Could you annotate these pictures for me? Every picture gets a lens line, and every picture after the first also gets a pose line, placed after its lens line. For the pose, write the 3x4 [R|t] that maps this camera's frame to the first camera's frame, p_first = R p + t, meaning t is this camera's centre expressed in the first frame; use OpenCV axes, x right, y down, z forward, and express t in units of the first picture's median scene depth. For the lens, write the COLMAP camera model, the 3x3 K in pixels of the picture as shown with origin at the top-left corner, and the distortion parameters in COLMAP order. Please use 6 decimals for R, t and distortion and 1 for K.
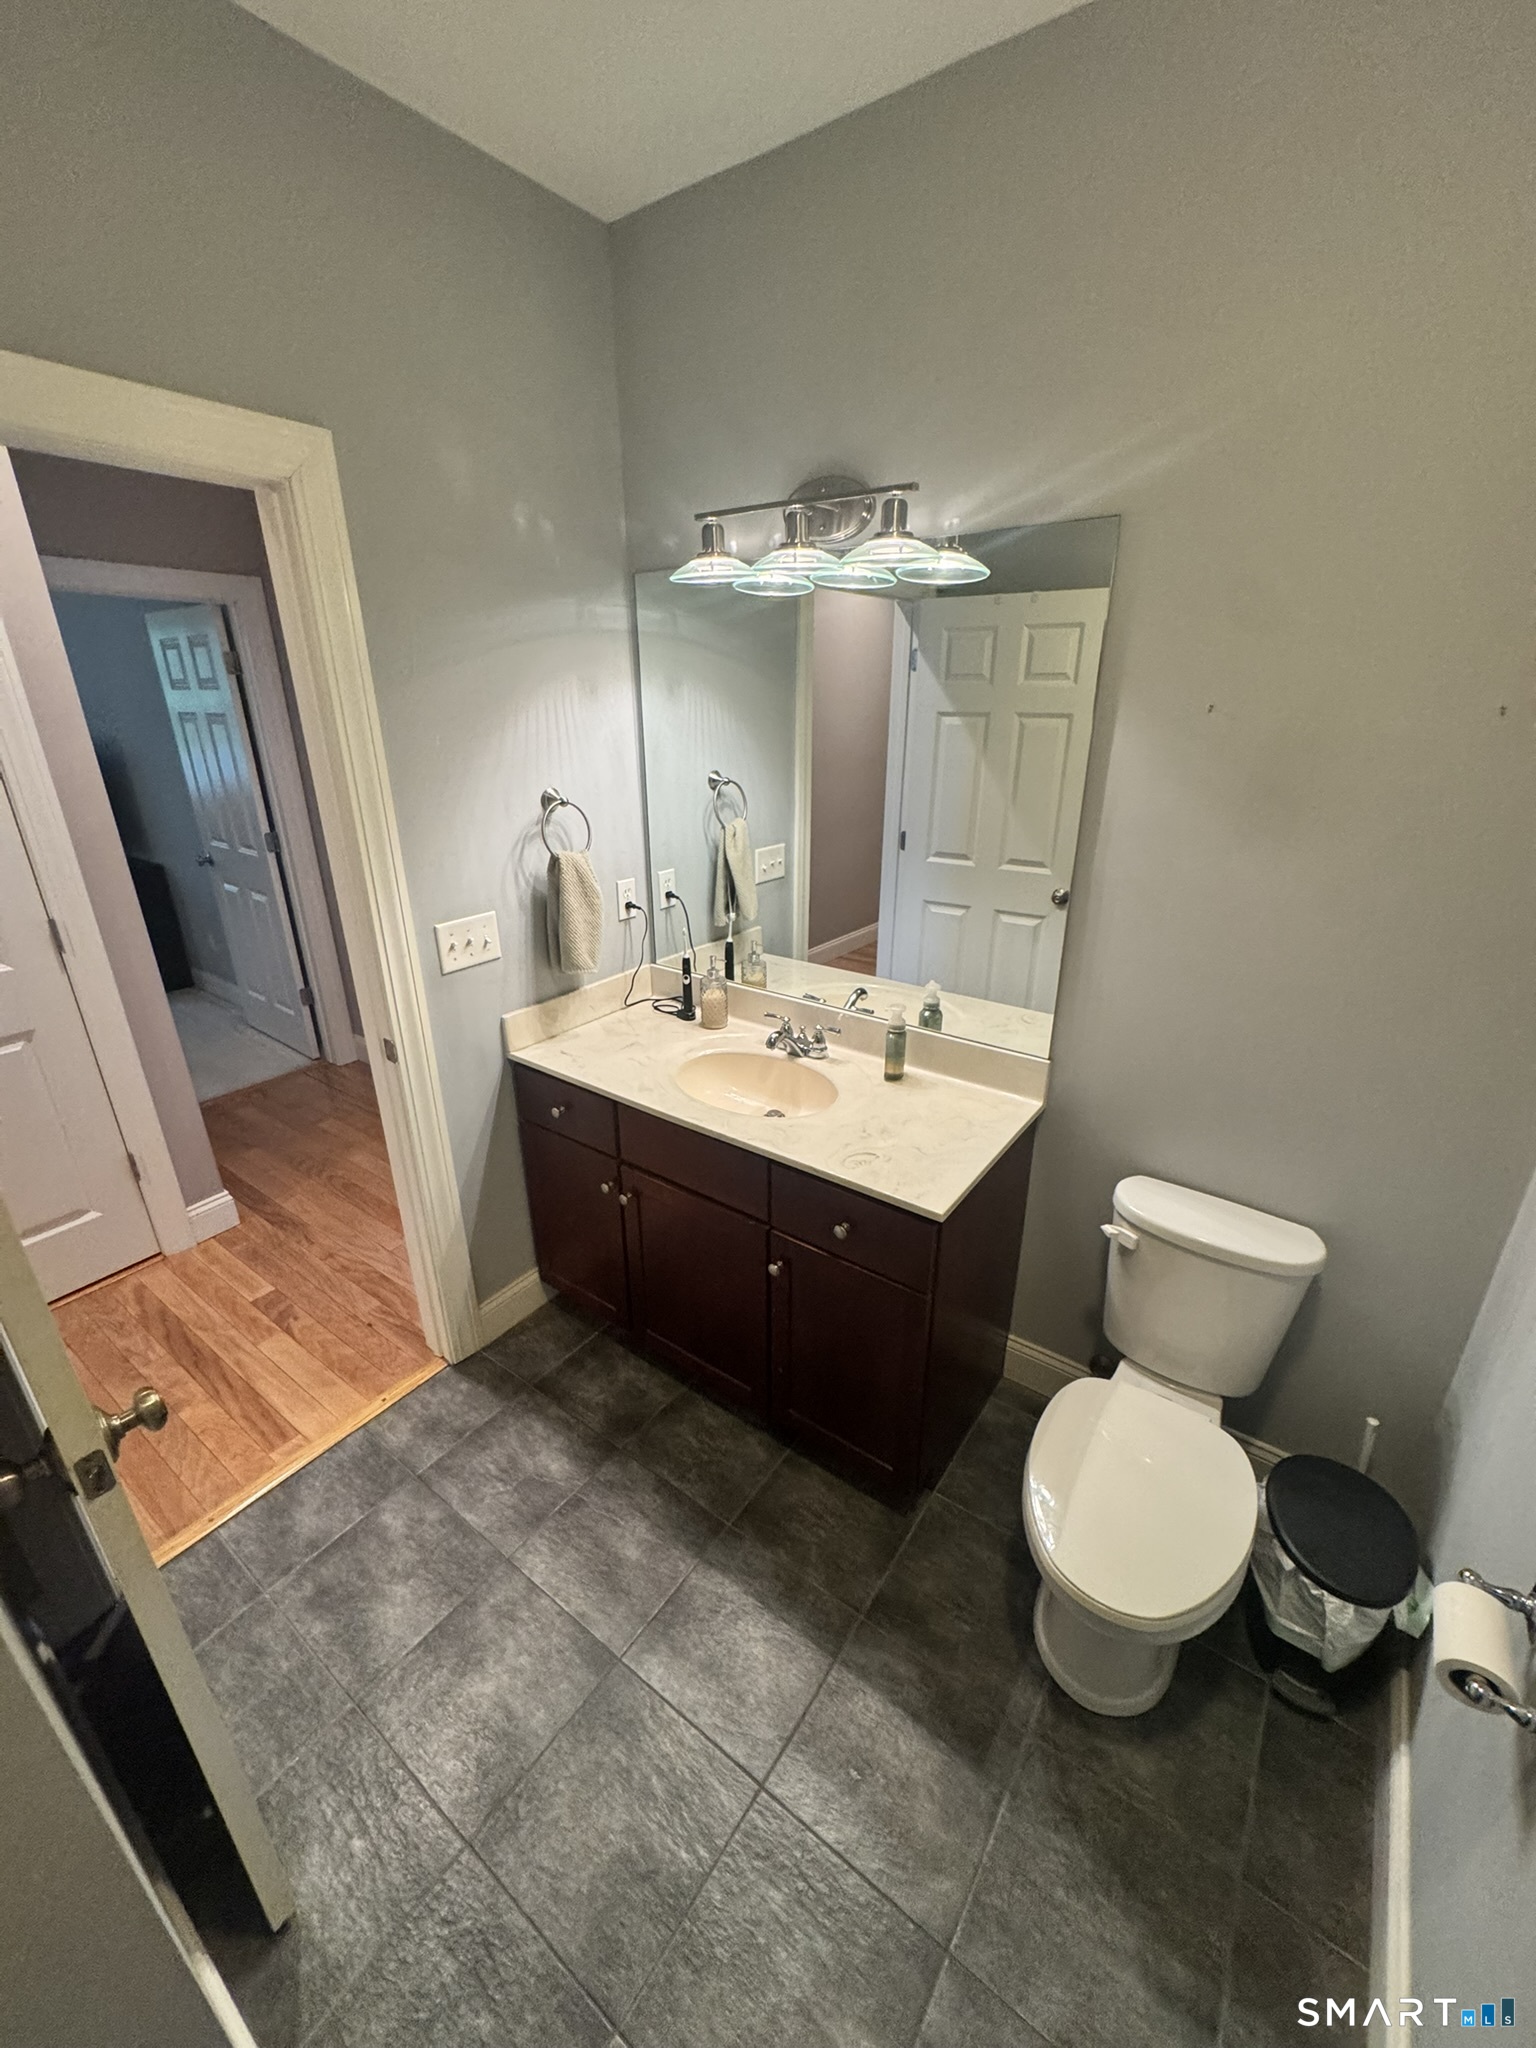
lens RADIAL K [[820.6, 0, 783.9], [0, 820.6, 1028.7], [0, 0, 1]] dist [-0.012346, 0.000363]
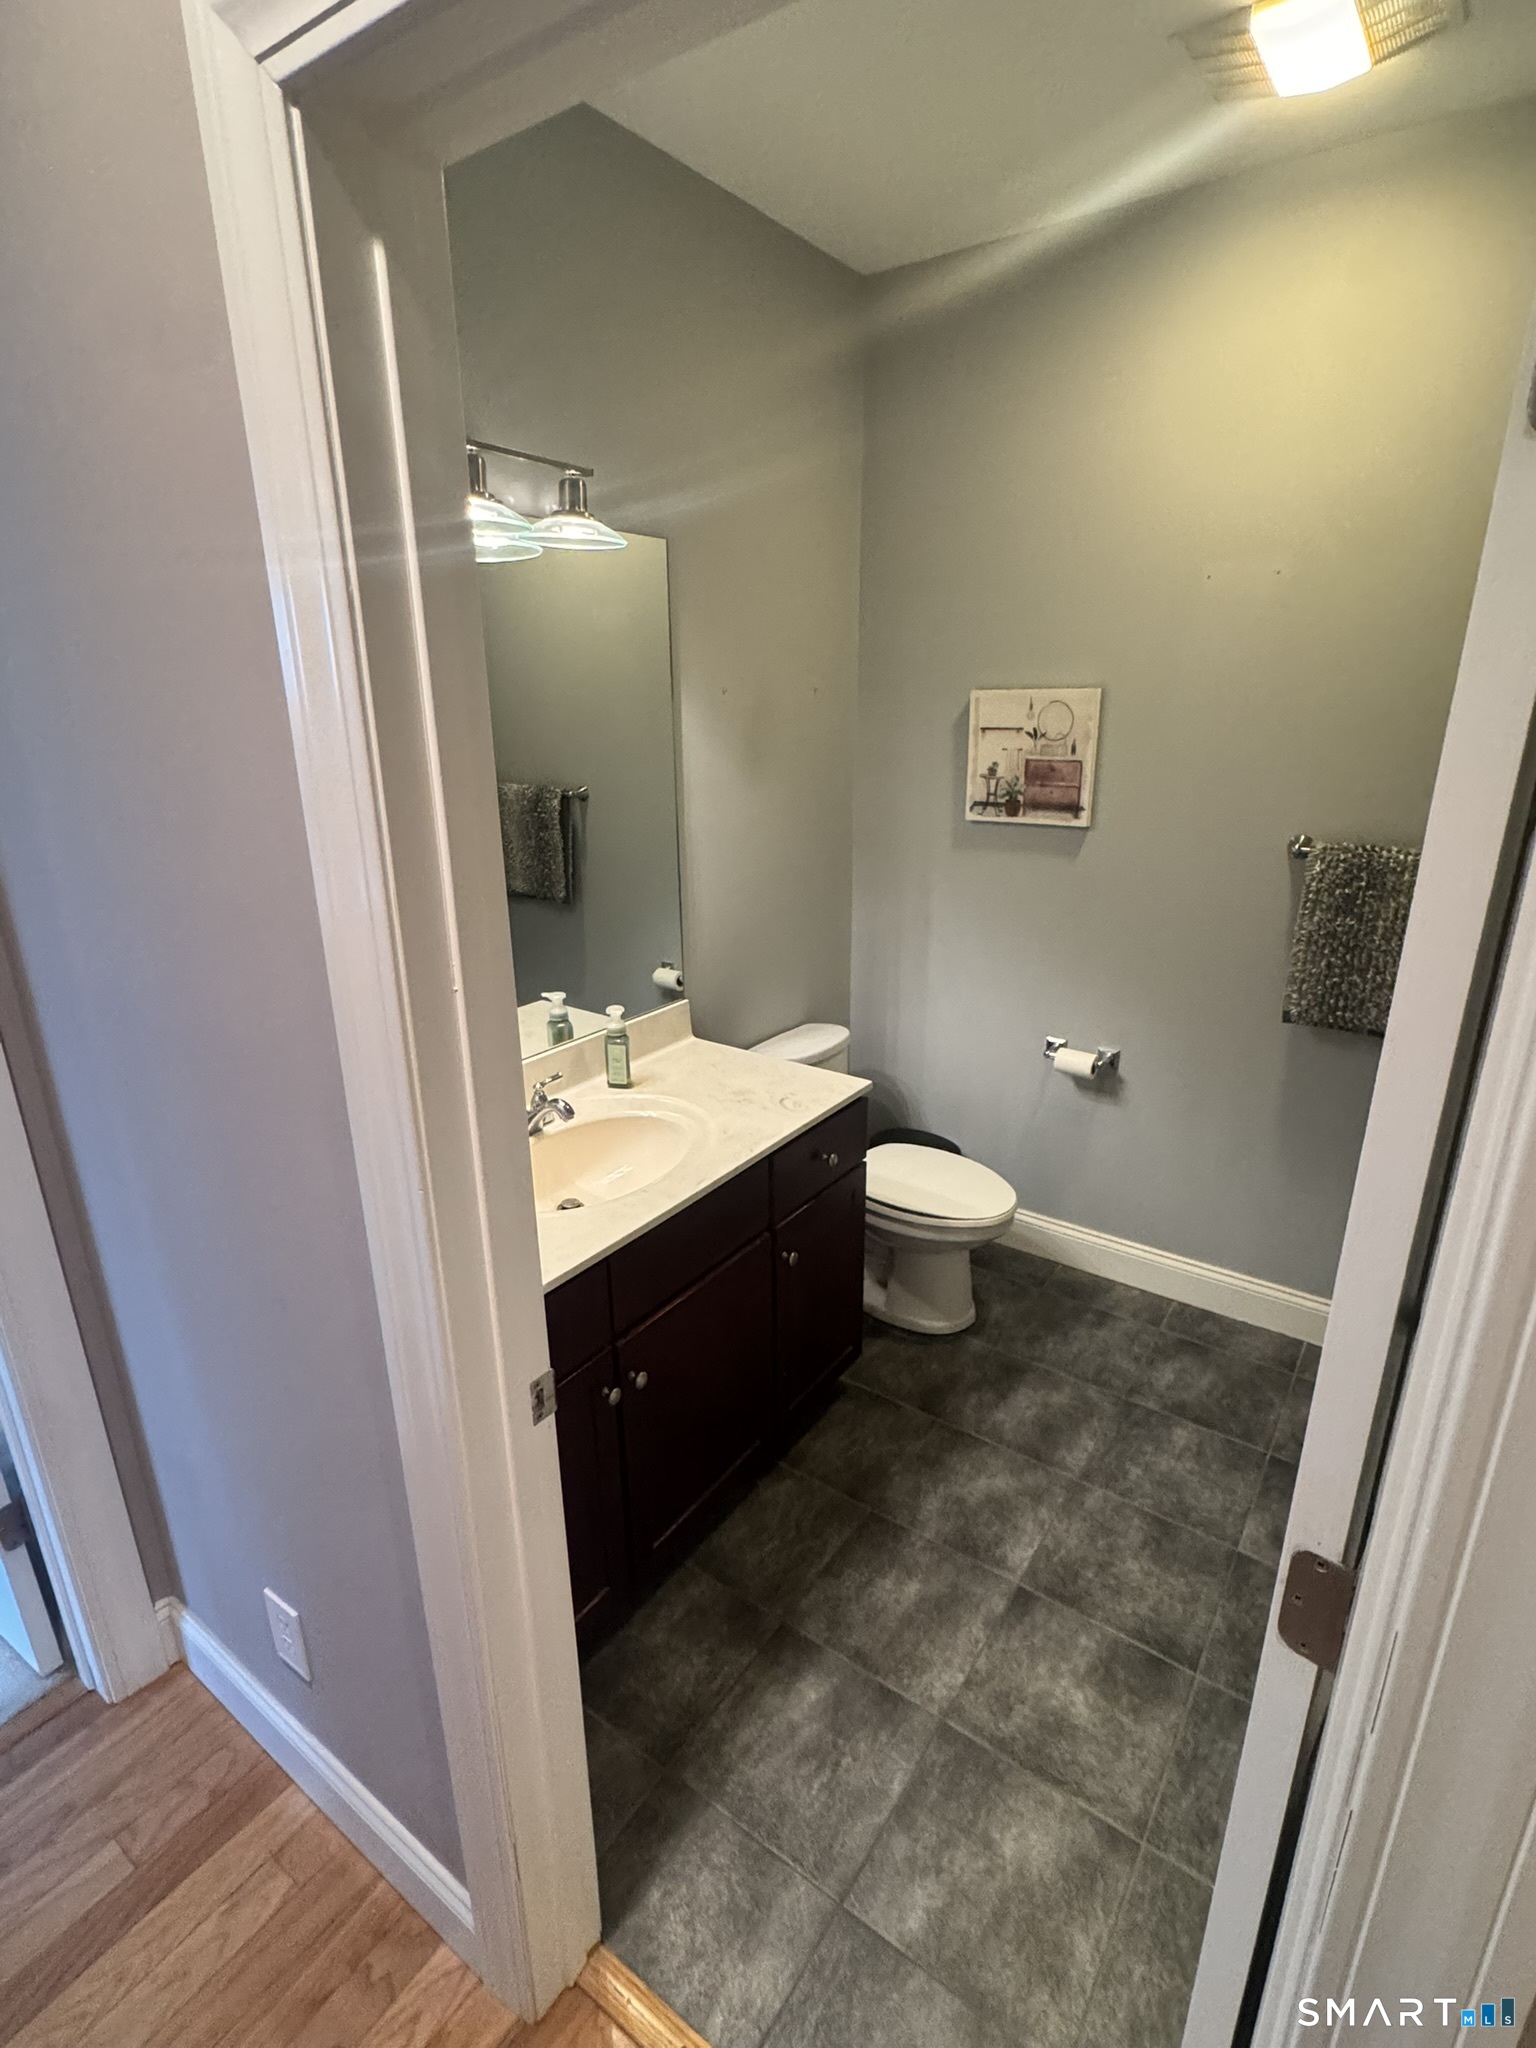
lens RADIAL K [[992.8, 0, 781.2], [0, 992.8, 1018.1], [0, 0, 1]] dist [-0.003852, 0.001357]
pose [[-0.004837, -0.323112, 0.946349, -1.051081], [0.385665, 0.872544, 0.299884, -0.316637], [-0.922626, 0.366424, 0.120392, 0.778524]]
